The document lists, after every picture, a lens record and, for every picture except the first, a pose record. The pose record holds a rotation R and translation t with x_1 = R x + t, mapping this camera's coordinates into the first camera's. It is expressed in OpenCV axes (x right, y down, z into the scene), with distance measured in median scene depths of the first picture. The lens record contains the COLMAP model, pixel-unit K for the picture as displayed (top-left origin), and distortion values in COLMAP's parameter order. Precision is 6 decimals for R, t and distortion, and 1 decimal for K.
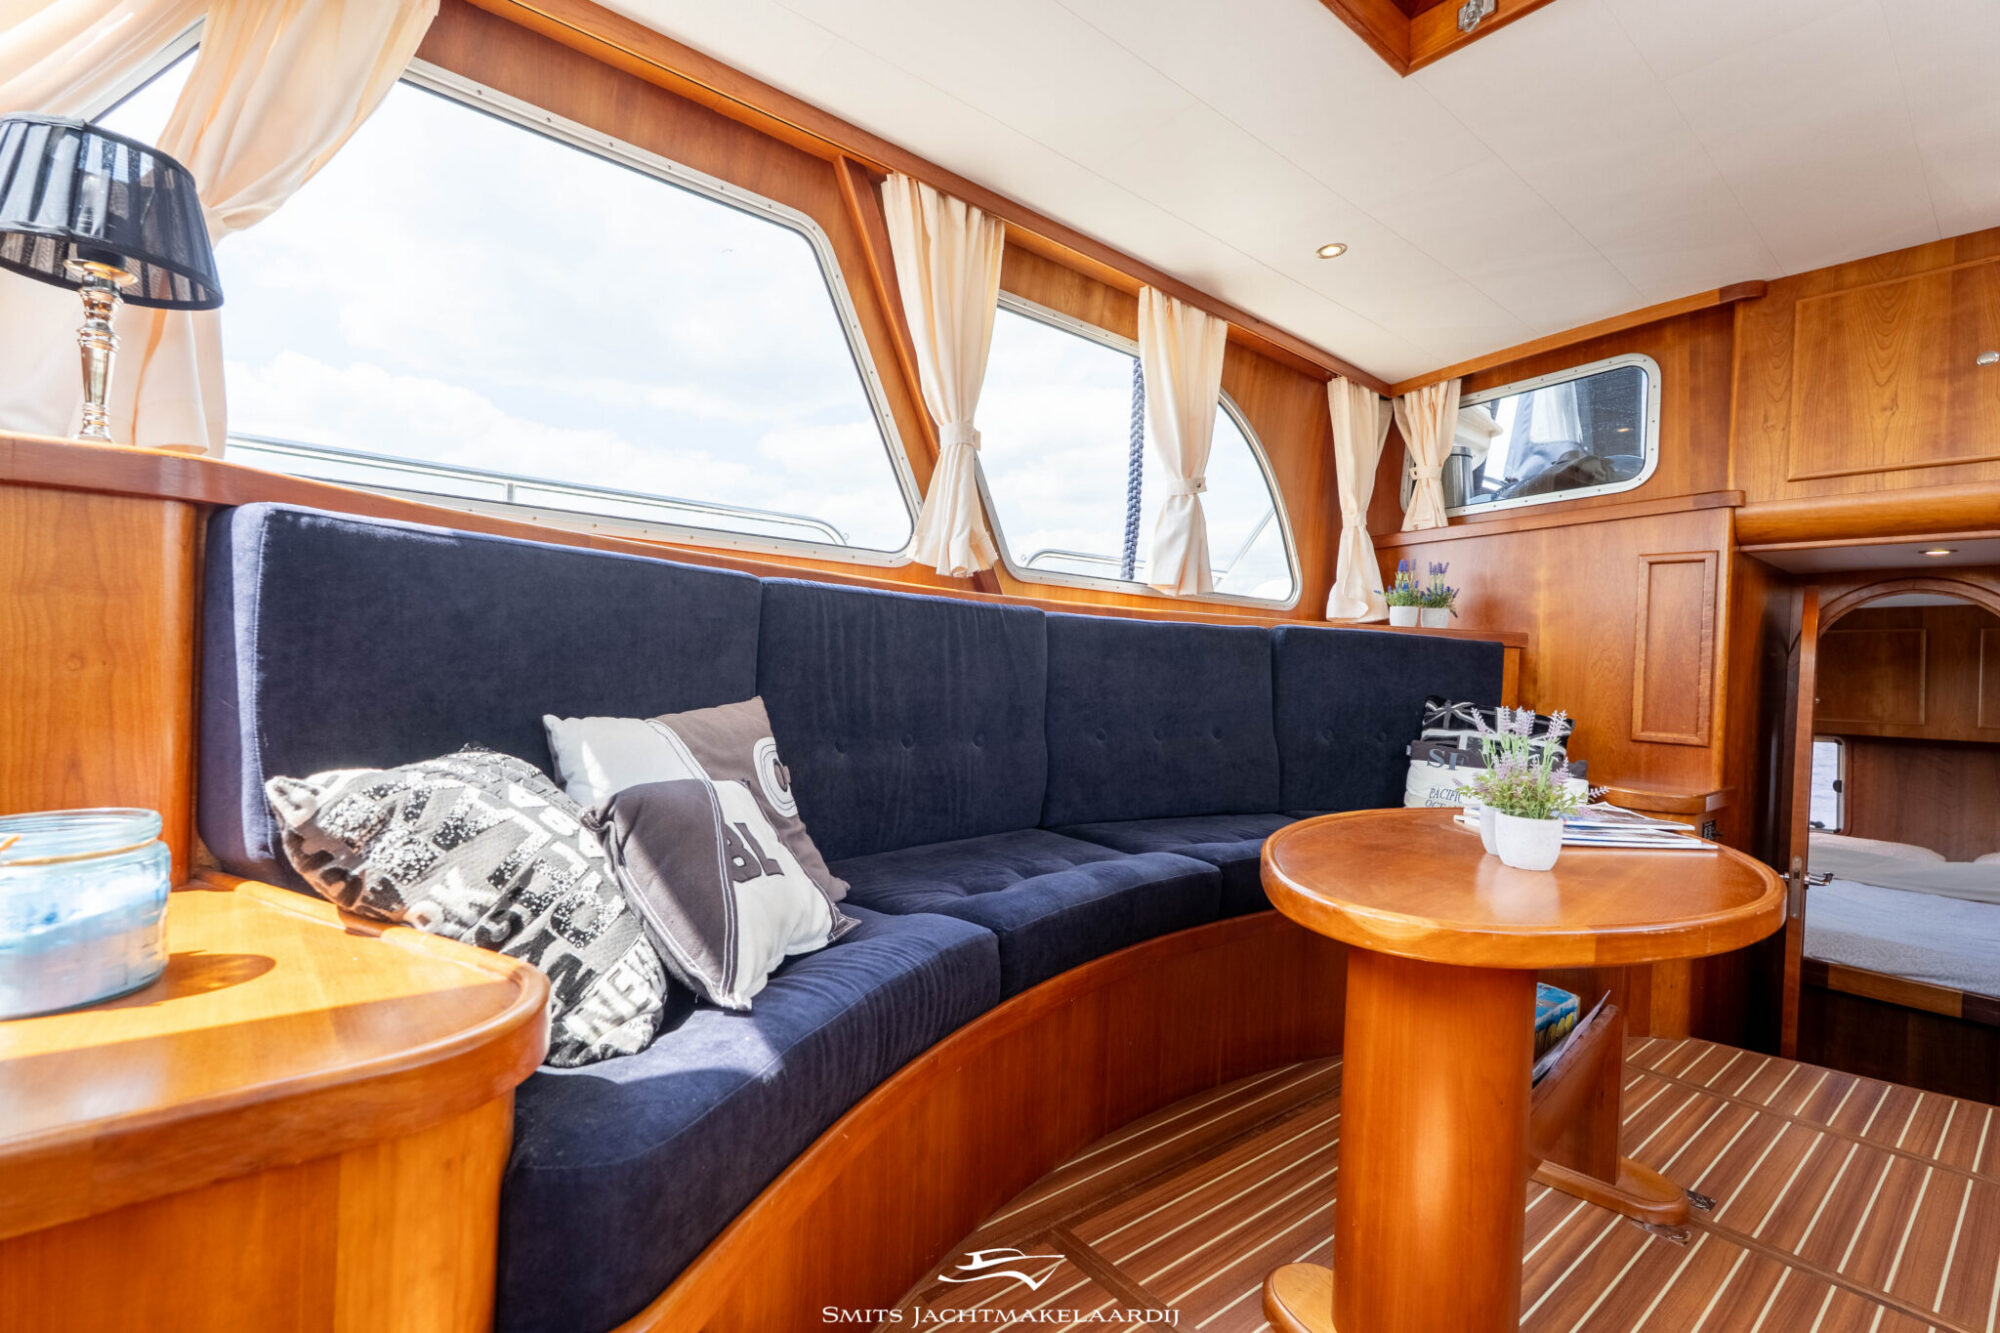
lens RADIAL K [[880.3, 0, 1000.4], [0, 880.3, 667.6], [0, 0, 1]] dist [-0.003160, 0.000407]
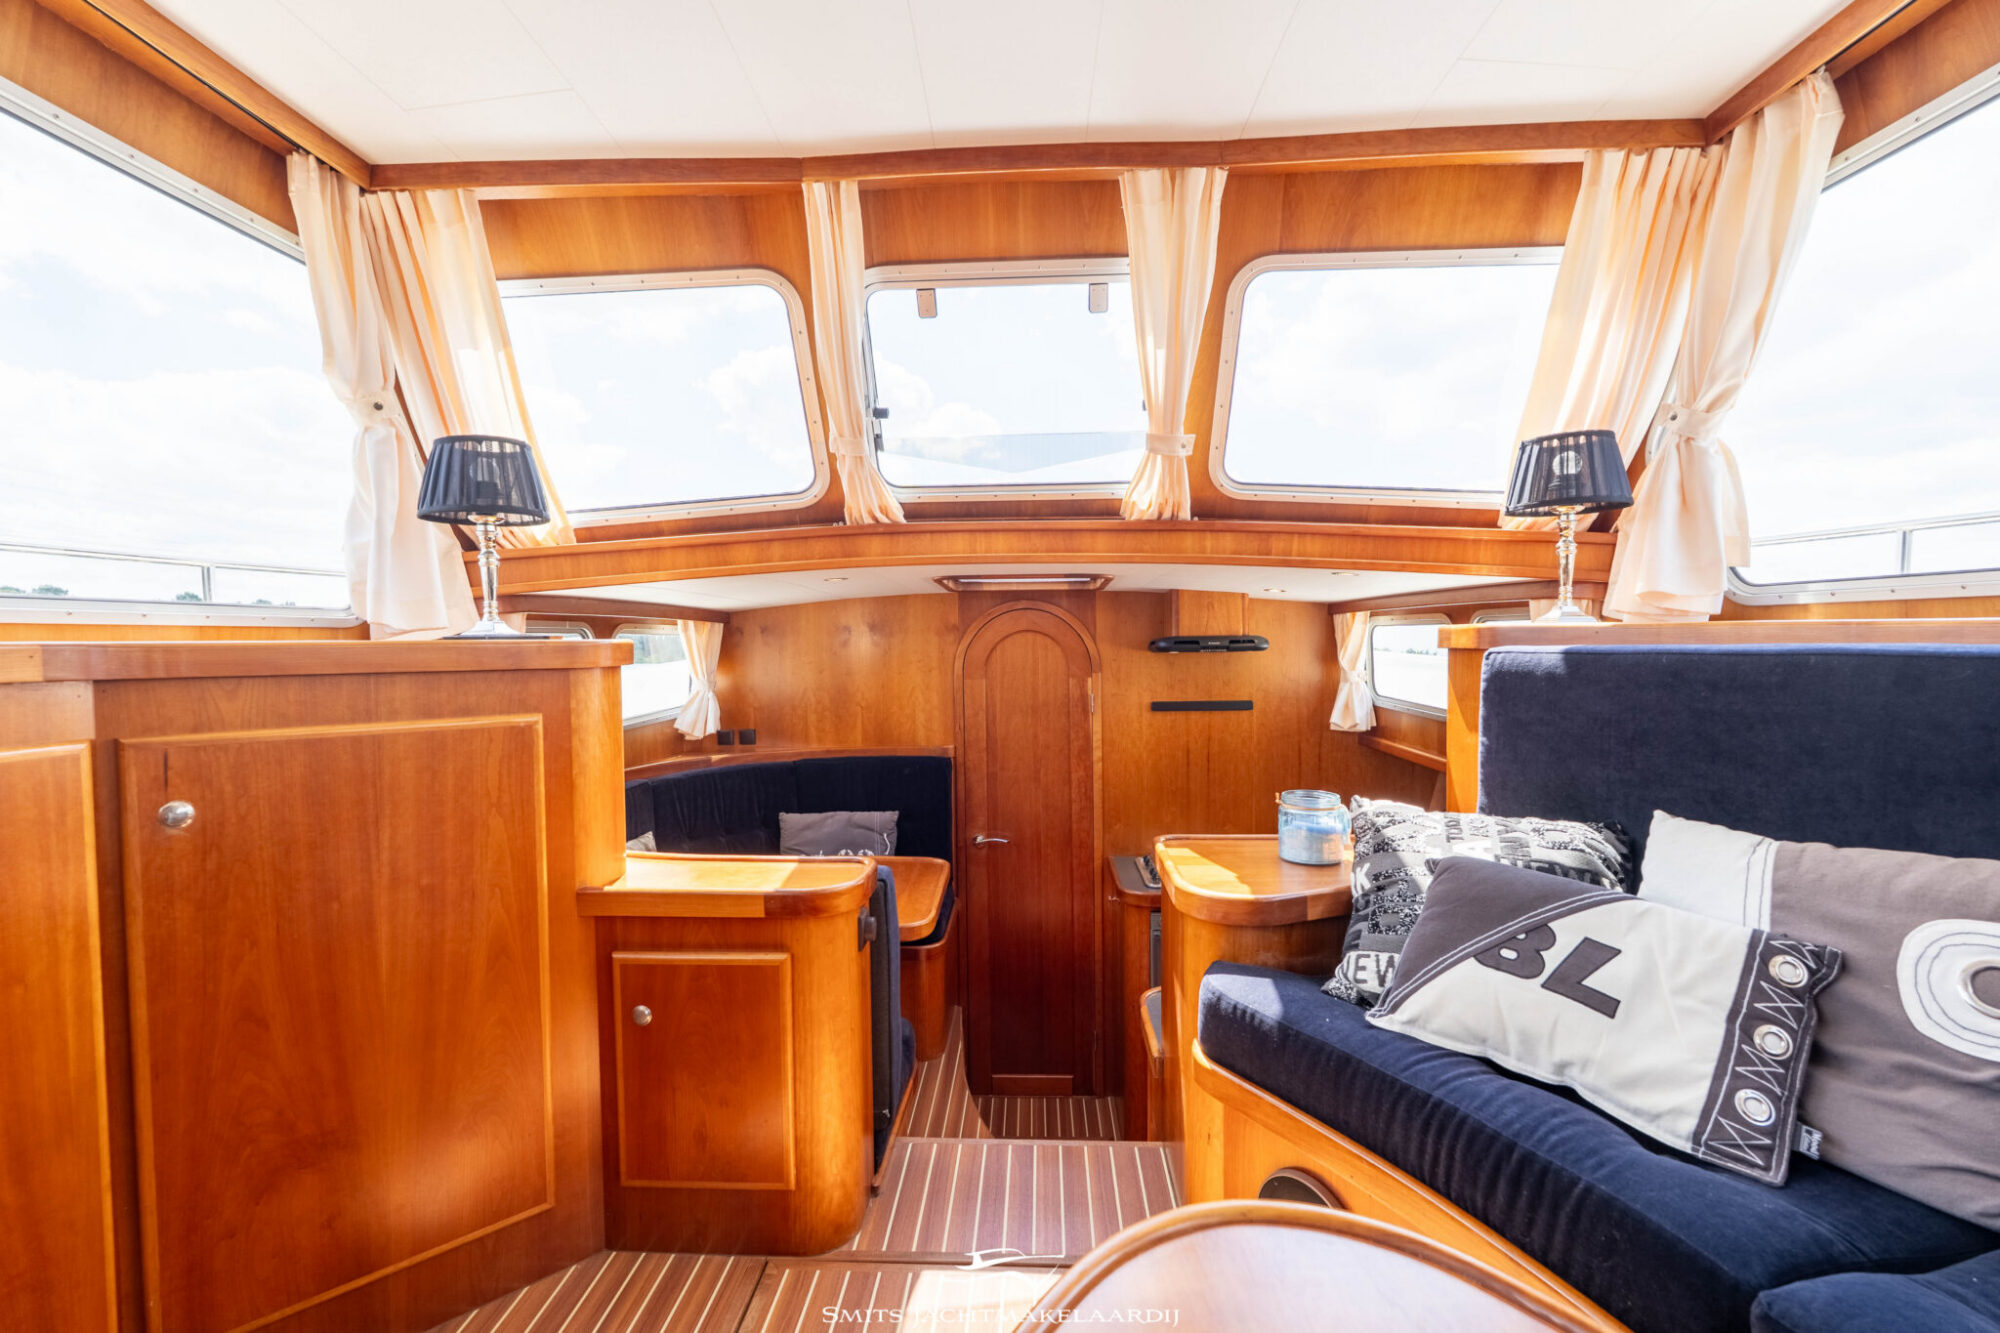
lens RADIAL K [[880.3, 0, 999.1], [0, 880.3, 669.8], [0, 0, 1]] dist [-0.003160, 0.000407]
pose [[-0.659410, -0.001909, -0.751781, 0.432270], [-0.018333, 0.999740, 0.013542, -0.061764], [0.751560, 0.022713, -0.659274, 0.570276]]
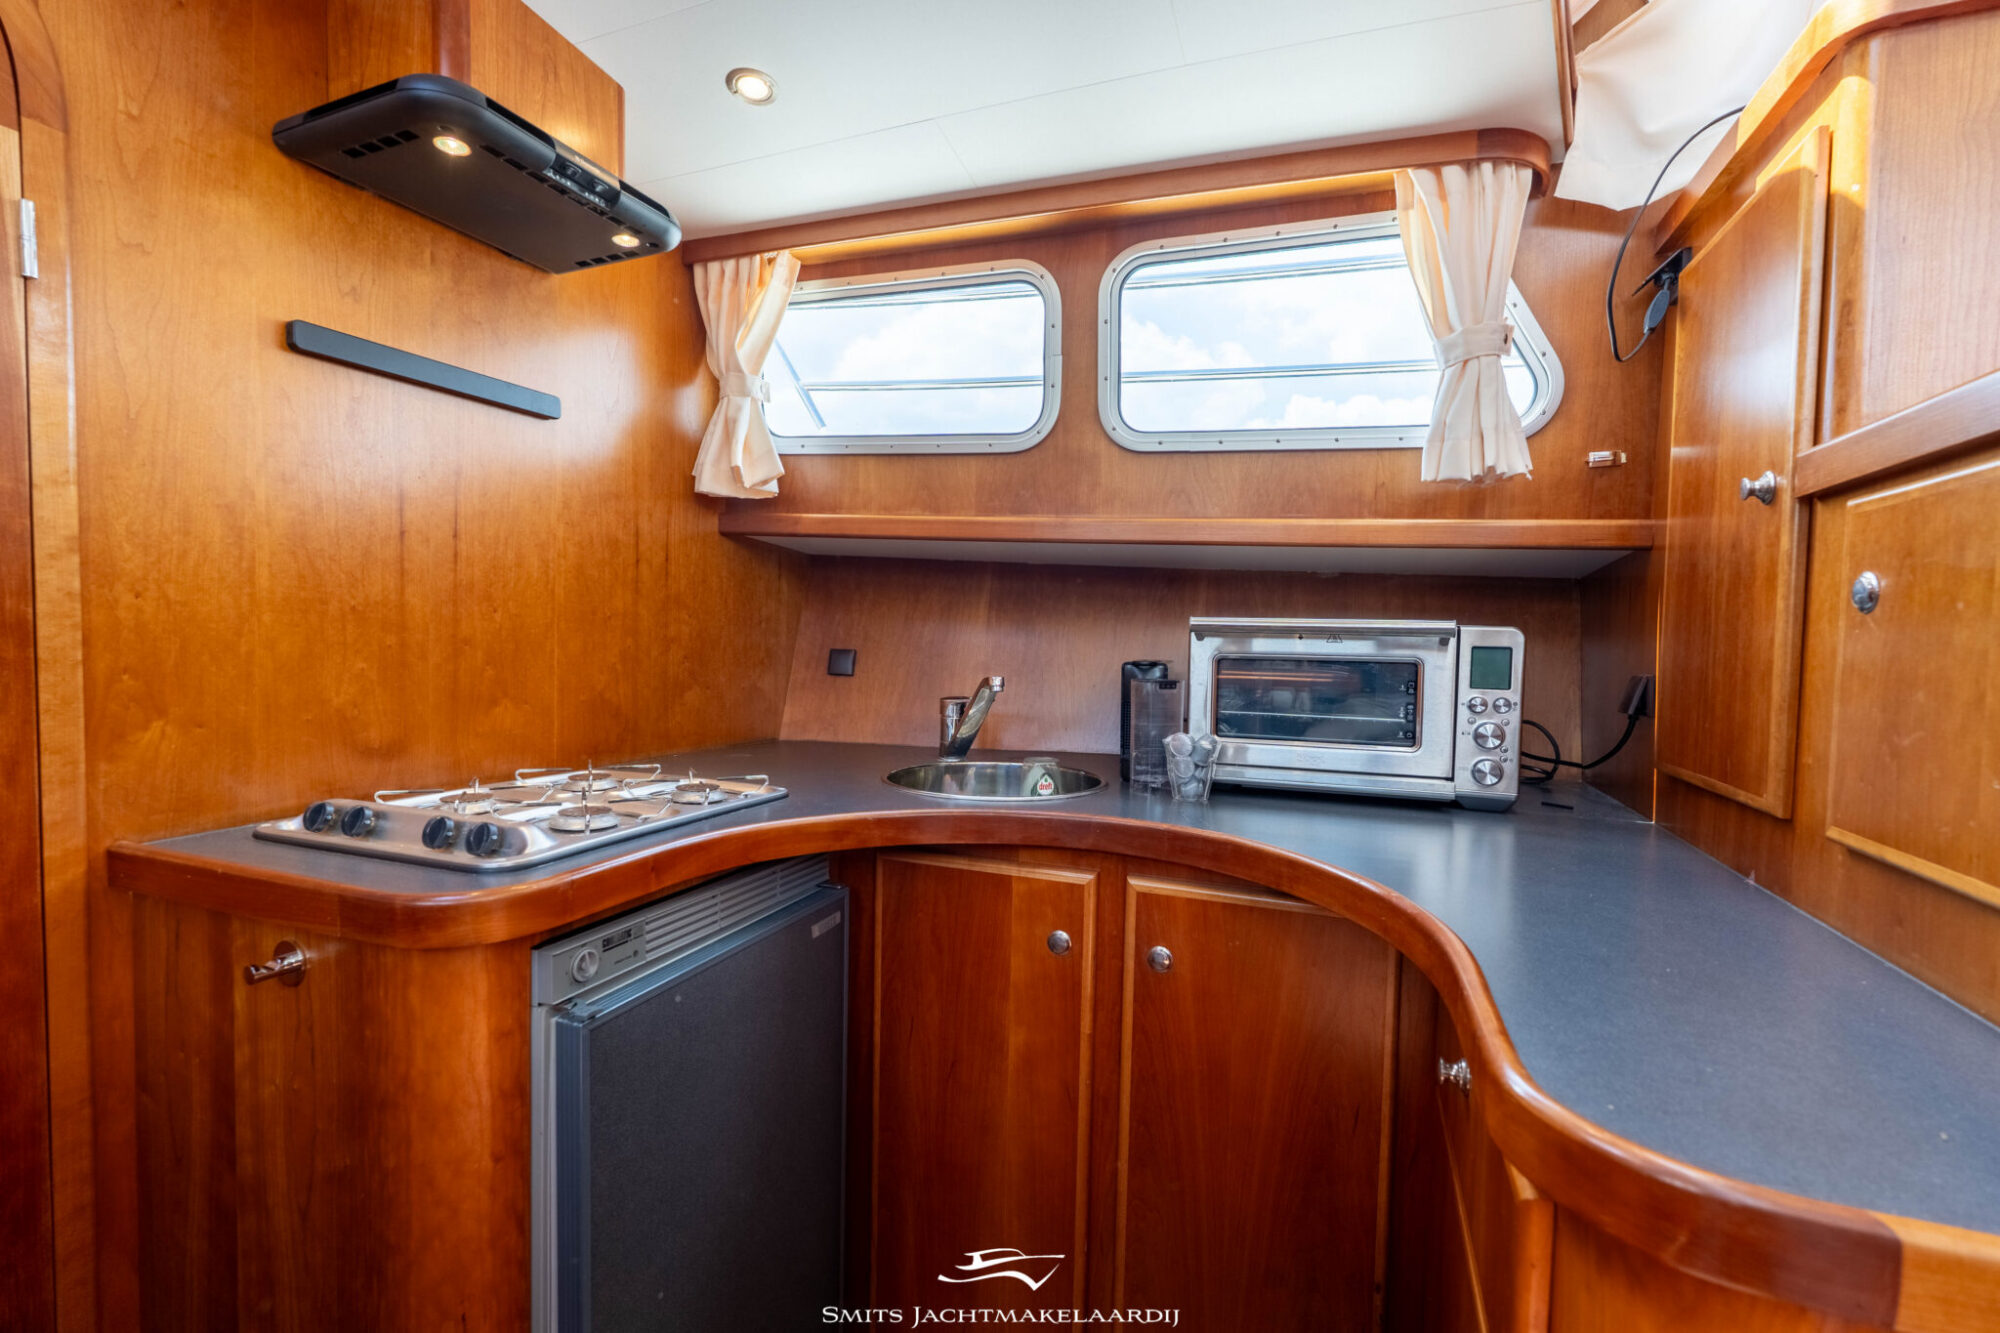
lens RADIAL K [[880.3, 0, 998.8], [0, 880.3, 667.8], [0, 0, 1]] dist [-0.003160, 0.000407]
pose [[0.500766, 0.013162, -0.865483, -0.296326], [-0.014363, 0.999873, 0.006896, 0.192402], [0.865464, 0.008978, 0.500891, -0.149685]]
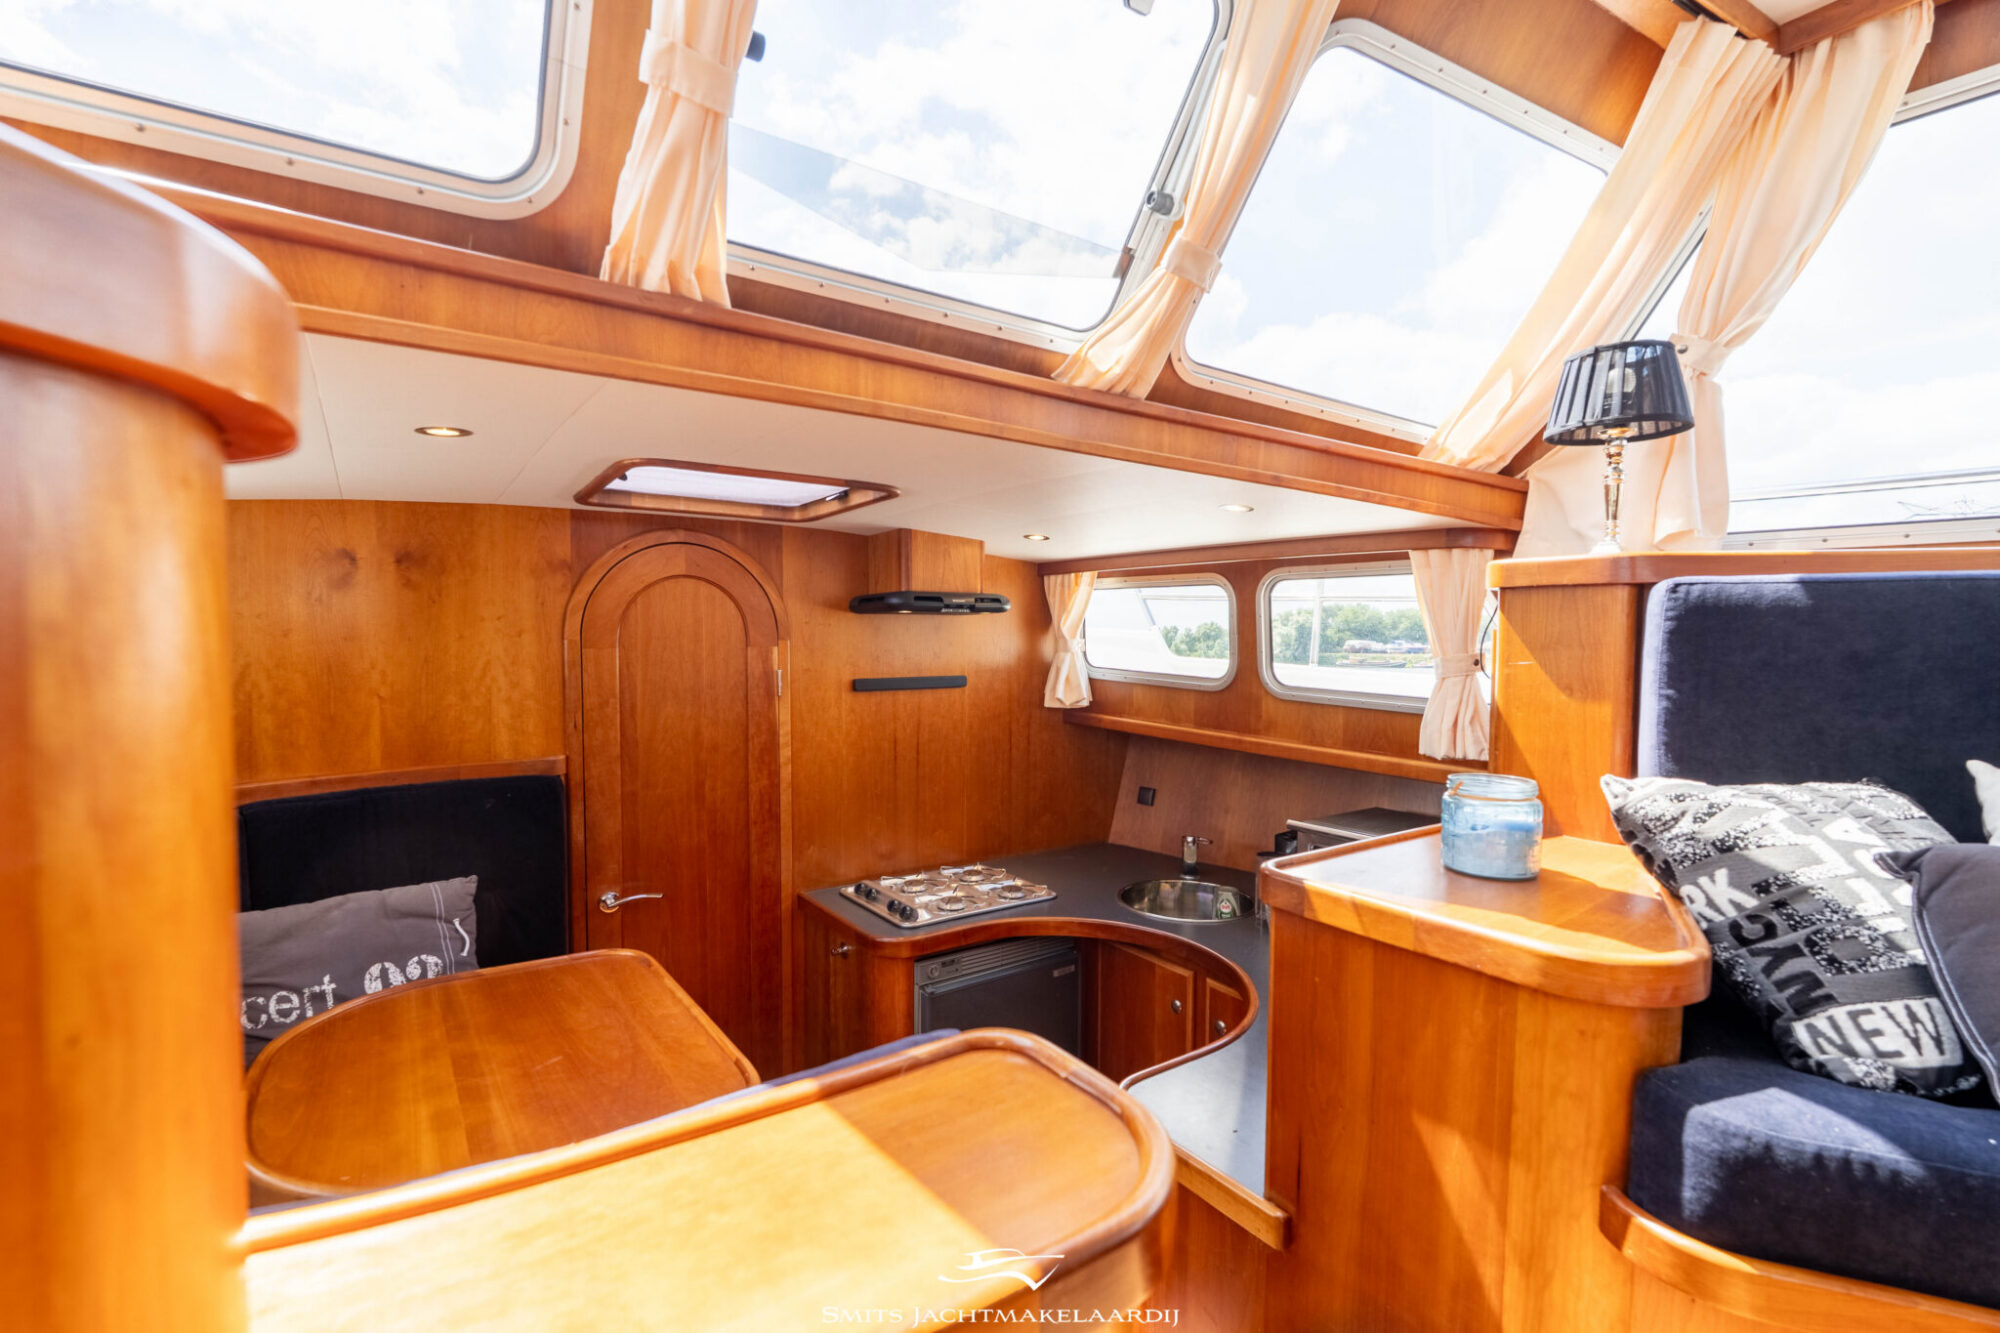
lens RADIAL K [[880.3, 0, 994.9], [0, 880.3, 669.0], [0, 0, 1]] dist [-0.003160, 0.000407]
pose [[-0.066098, 0.007974, -0.997781, 0.244409], [-0.017389, 0.999807, 0.009142, -0.016974], [0.997662, 0.017955, -0.065946, 0.016594]]
